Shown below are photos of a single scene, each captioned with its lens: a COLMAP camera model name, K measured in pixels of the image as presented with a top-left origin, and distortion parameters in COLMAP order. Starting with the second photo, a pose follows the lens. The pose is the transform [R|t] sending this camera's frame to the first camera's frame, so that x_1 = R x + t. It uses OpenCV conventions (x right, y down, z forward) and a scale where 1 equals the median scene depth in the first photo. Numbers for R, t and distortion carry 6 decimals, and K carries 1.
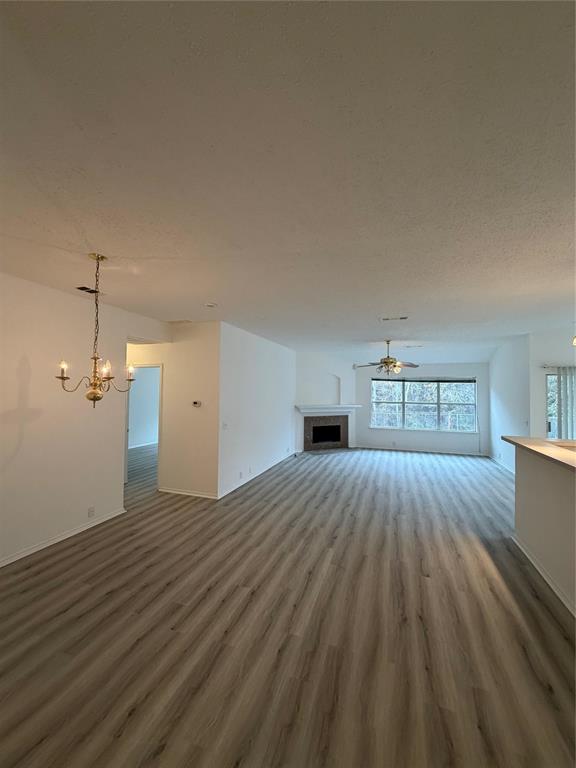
lens RADIAL K [[307.0, 0, 284.1], [0, 307.0, 387.7], [0, 0, 1]] dist [0.000083, -0.000006]
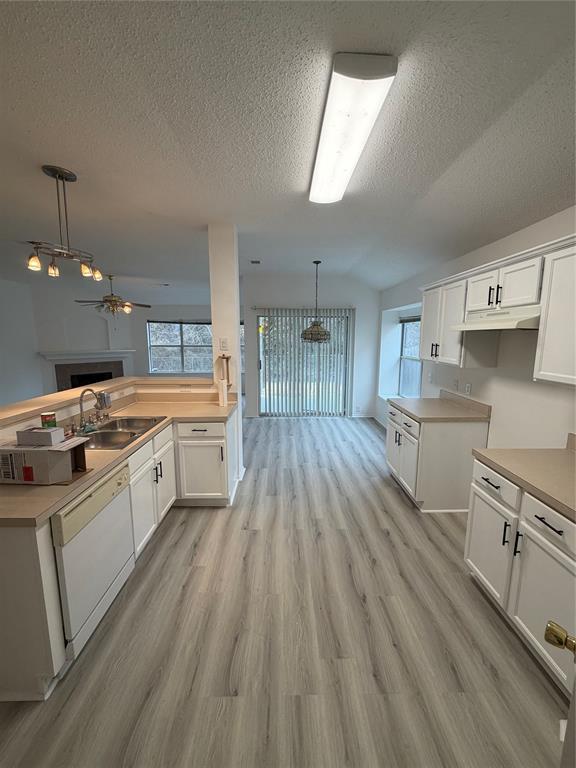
lens RADIAL K [[307.7, 0, 286.8], [0, 307.7, 382.8], [0, 0, 1]] dist [0.001008, 0.000010]
pose [[0.935777, -0.060428, 0.347375, 0.650755], [0.005029, 0.987392, 0.158216, 0.020159], [-0.352556, -0.146308, 0.924283, -0.068049]]
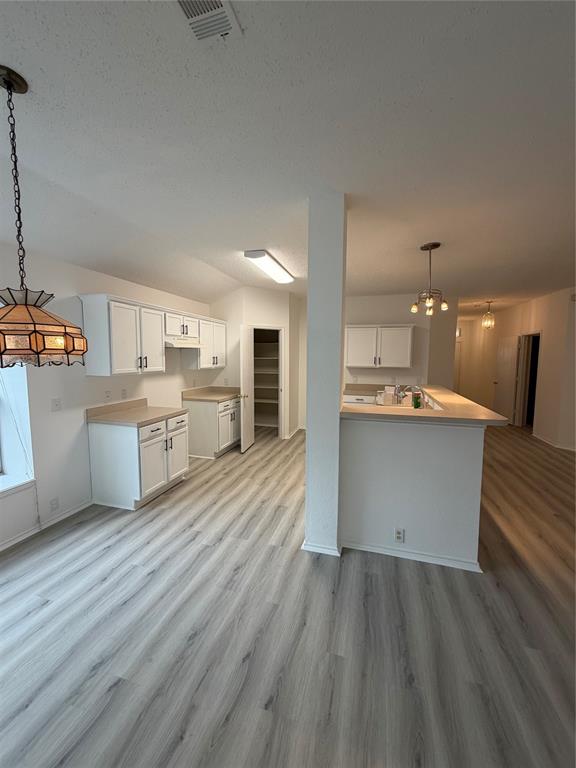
lens RADIAL K [[307.7, 0, 286.8], [0, 307.7, 382.8], [0, 0, 1]] dist [0.001008, 0.000010]
pose [[-0.997634, -0.010374, -0.067956, 0.873450], [-0.016030, 0.996402, 0.083228, 0.037751], [0.066848, 0.084120, -0.994211, 1.156352]]
